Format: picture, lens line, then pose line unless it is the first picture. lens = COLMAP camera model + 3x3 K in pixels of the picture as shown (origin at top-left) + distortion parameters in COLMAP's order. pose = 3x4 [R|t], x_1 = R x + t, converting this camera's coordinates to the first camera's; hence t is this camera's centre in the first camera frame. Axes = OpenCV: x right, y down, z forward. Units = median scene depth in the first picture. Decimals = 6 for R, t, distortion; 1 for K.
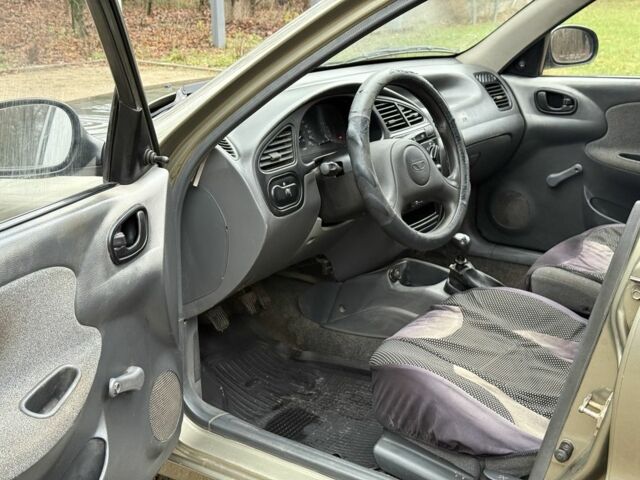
lens RADIAL K [[892.0, 0, 320.3], [0, 892.0, 244.5], [0, 0, 1]] dist [0.129511, 0.000000]
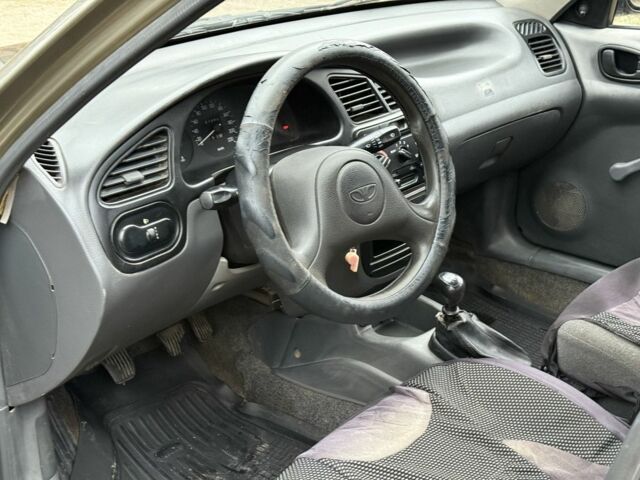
lens RADIAL K [[892.0, 0, 321.7], [0, 892.0, 242.8], [0, 0, 1]] dist [0.129511, 0.000000]
pose [[0.992006, 0.045363, -0.117759, 0.139192], [-0.033345, 0.994216, 0.102093, -0.103809], [0.121709, -0.097351, 0.987780, 0.308145]]
